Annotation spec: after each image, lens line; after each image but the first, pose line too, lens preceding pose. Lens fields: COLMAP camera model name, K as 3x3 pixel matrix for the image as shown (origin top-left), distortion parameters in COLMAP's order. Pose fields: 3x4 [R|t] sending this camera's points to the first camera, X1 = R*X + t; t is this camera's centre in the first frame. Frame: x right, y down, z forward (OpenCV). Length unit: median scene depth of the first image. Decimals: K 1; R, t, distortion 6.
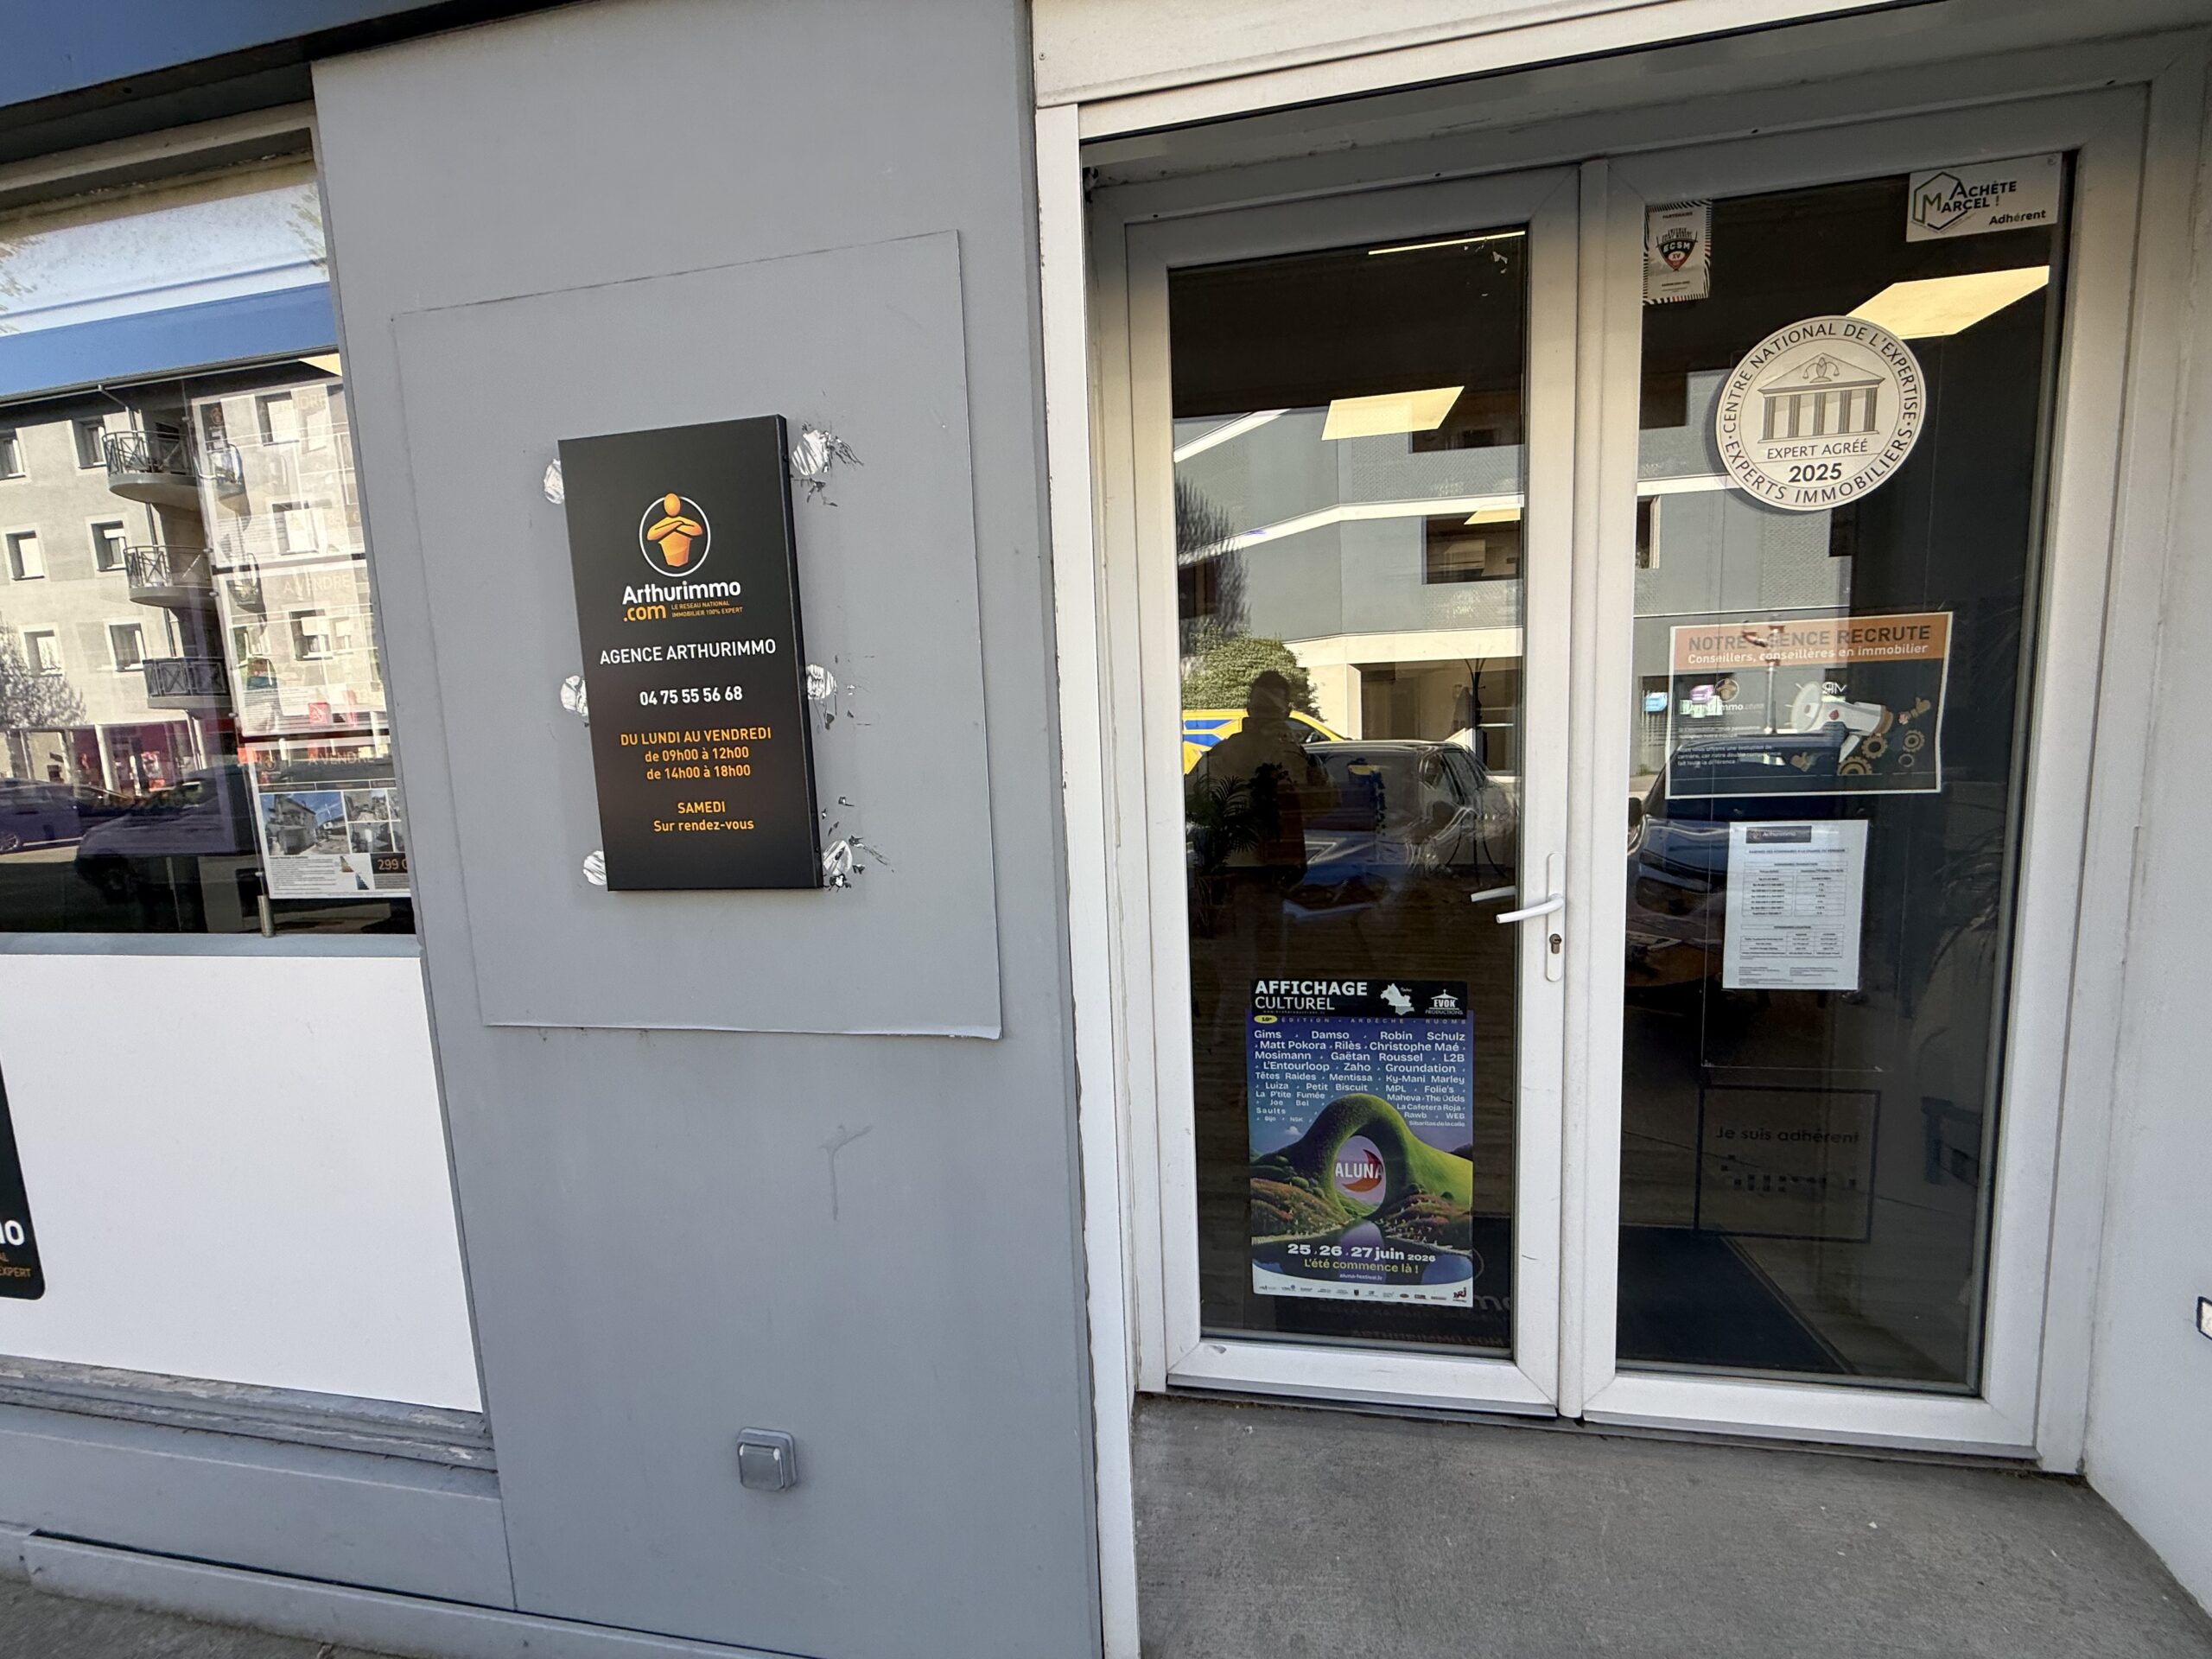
lens RADIAL K [[877.3, 0, 1095.9], [0, 877.3, 827.9], [0, 0, 1]] dist [-0.000727, -0.000322]
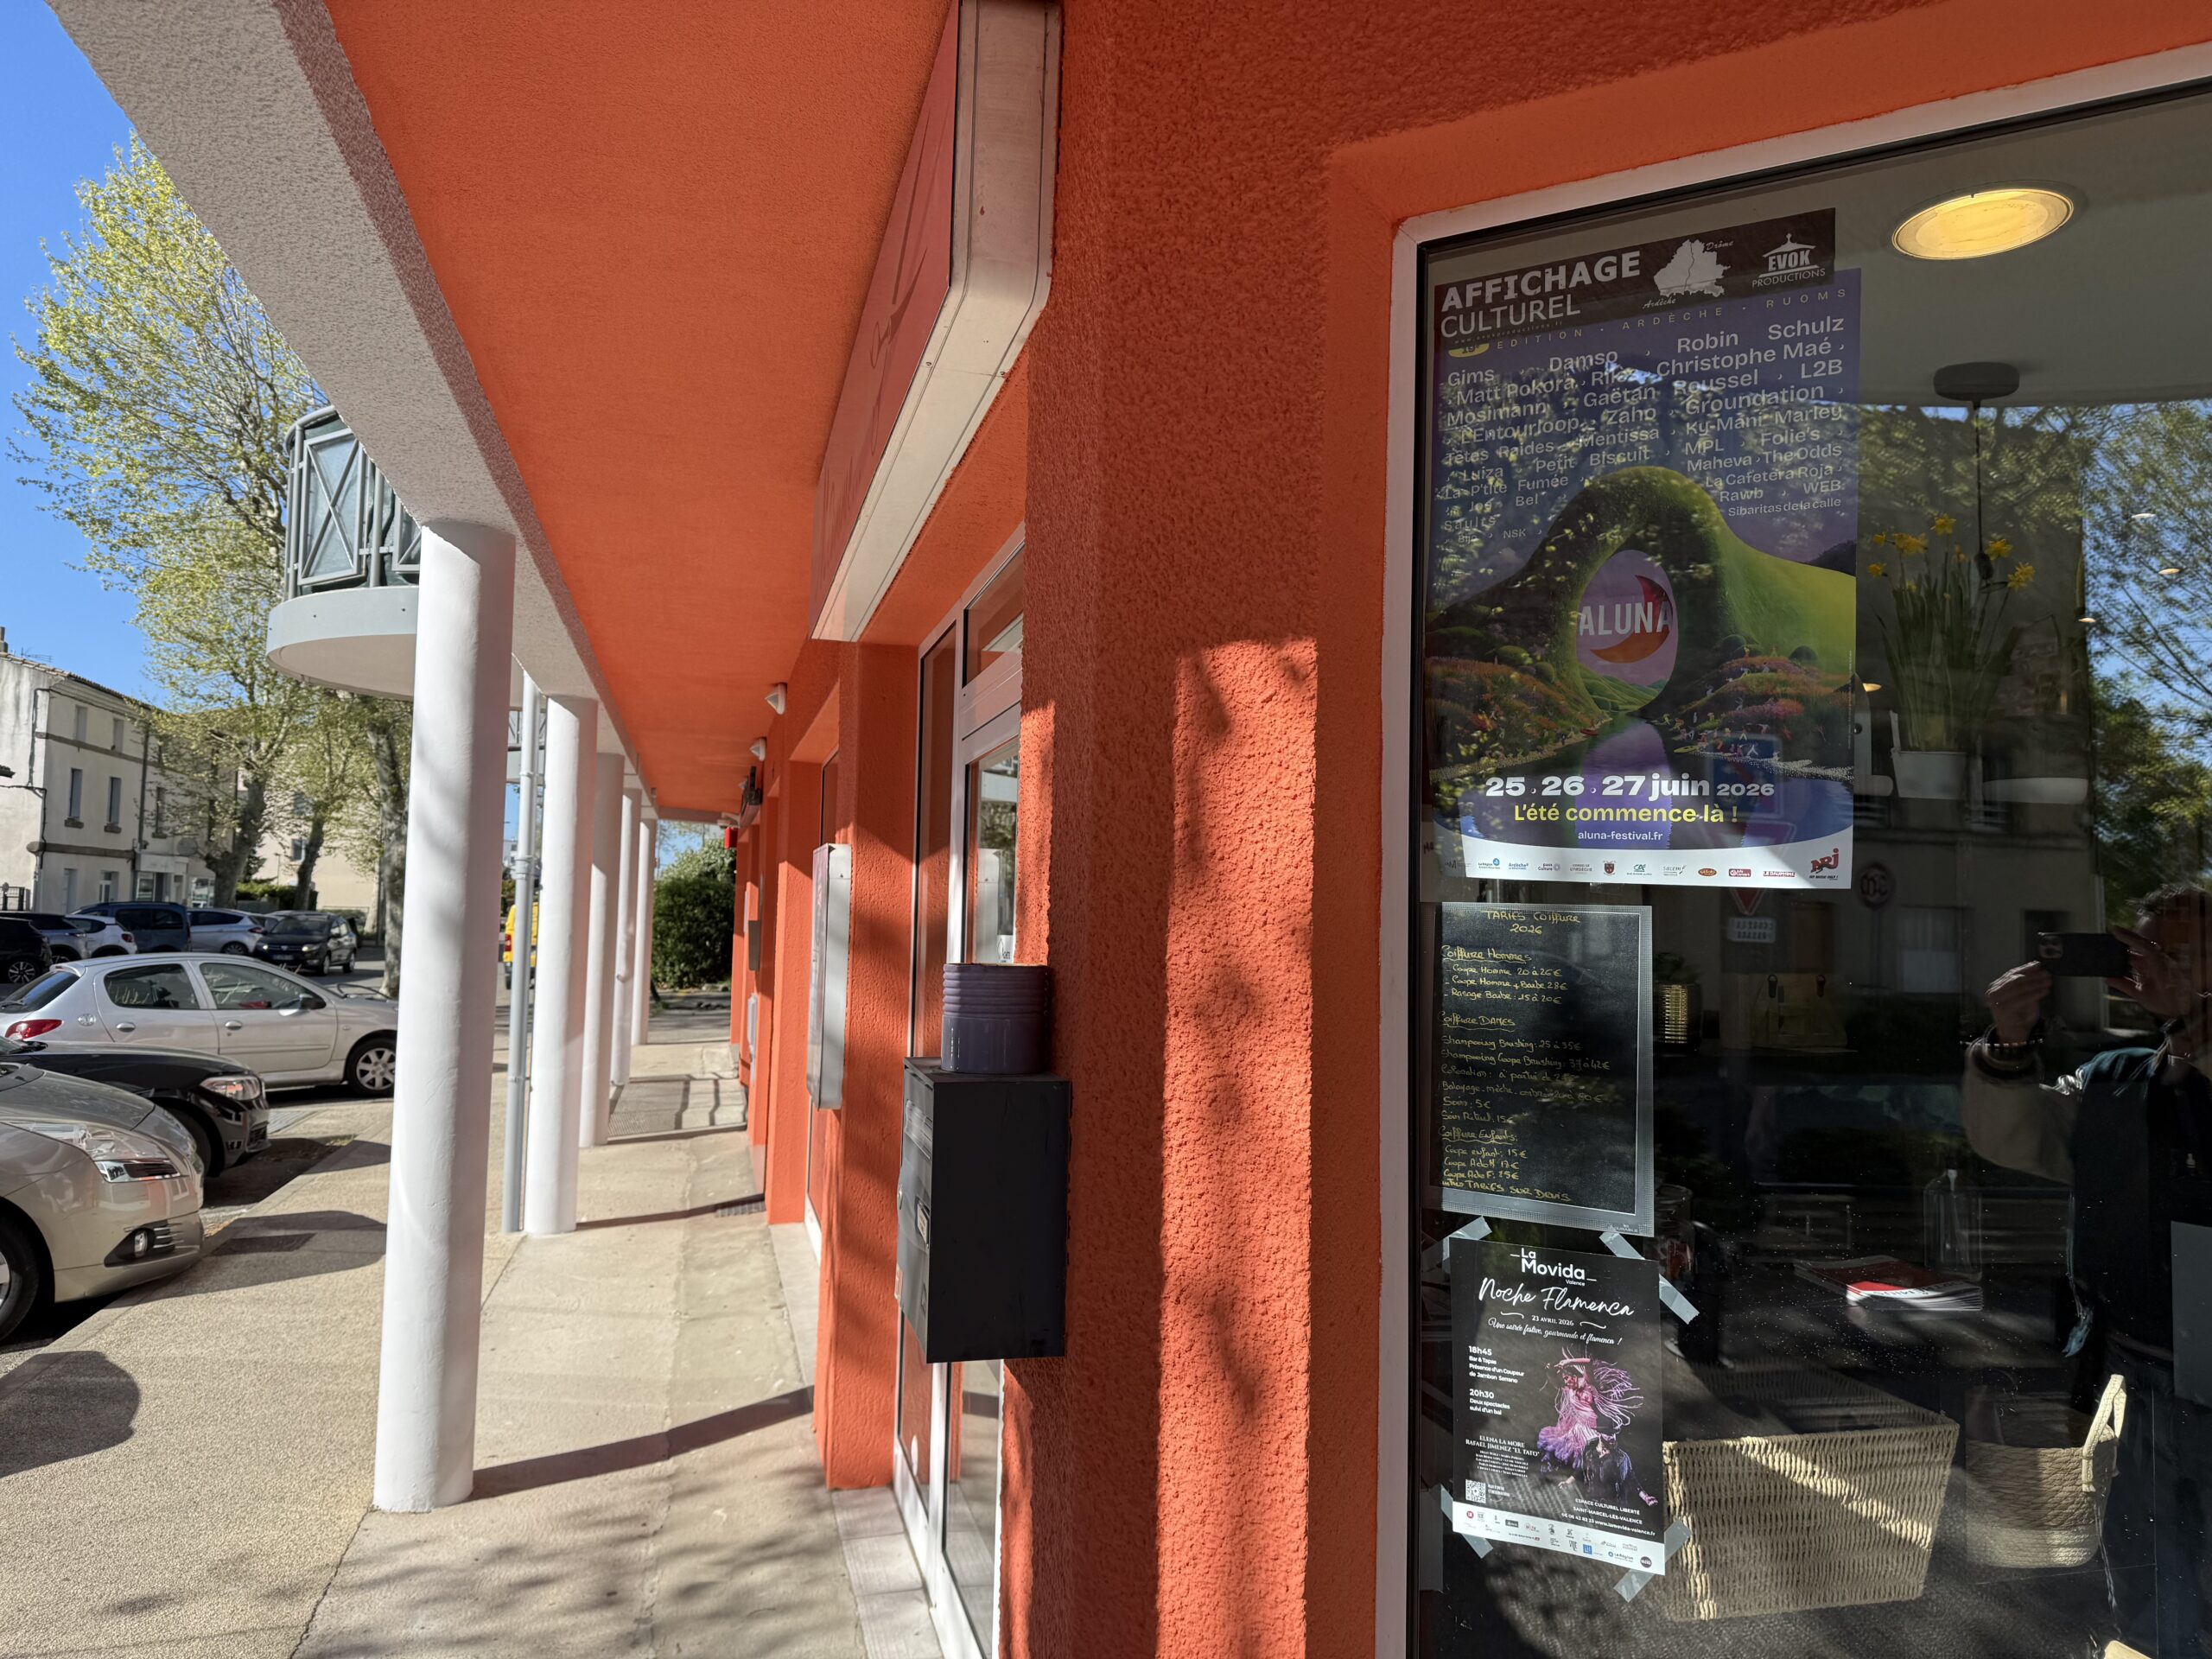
lens RADIAL K [[1554.1, 0, 1105.8], [0, 1554.1, 816.2], [0, 0, 1]] dist [0.072127, -0.091745]
pose [[0.928561, 0.037275, -0.369304, 0.433491], [-0.097761, 0.984375, -0.146451, 0.801069], [0.358075, 0.172092, 0.917696, 0.068142]]
